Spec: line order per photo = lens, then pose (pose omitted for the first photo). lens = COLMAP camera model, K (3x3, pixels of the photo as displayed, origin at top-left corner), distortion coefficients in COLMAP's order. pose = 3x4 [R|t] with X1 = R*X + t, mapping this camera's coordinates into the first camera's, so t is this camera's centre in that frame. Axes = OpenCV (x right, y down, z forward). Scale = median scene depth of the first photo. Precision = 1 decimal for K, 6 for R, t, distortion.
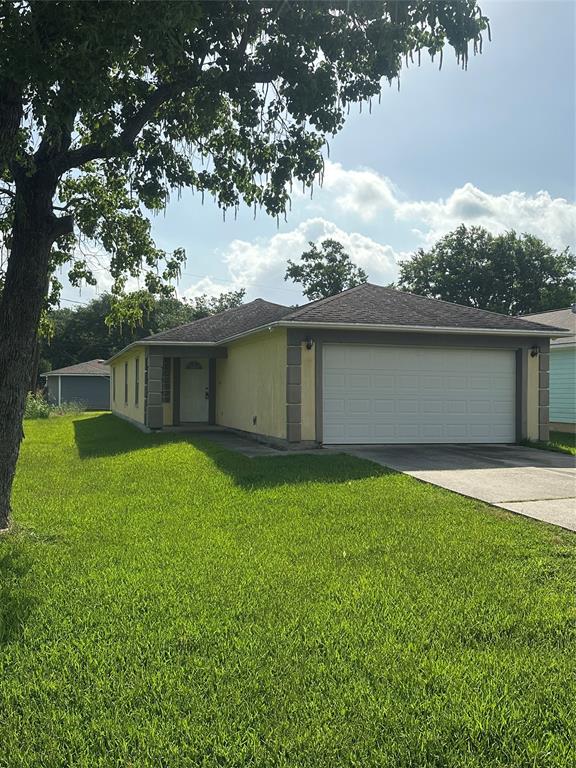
lens RADIAL K [[719.8, 0, 288.3], [0, 719.8, 389.7], [0, 0, 1]] dist [0.063235, 0.000000]
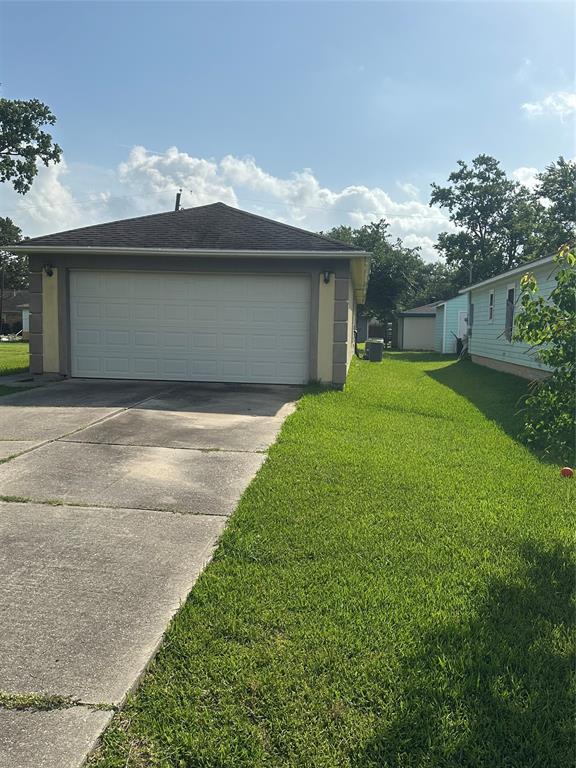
lens RADIAL K [[719.8, 0, 285.7], [0, 719.8, 380.8], [0, 0, 1]] dist [0.063235, 0.000000]
pose [[0.917315, 0.042491, -0.395889, 0.223259], [-0.012561, 0.996883, 0.077891, 0.001009], [0.397965, -0.066478, 0.914989, 0.076654]]
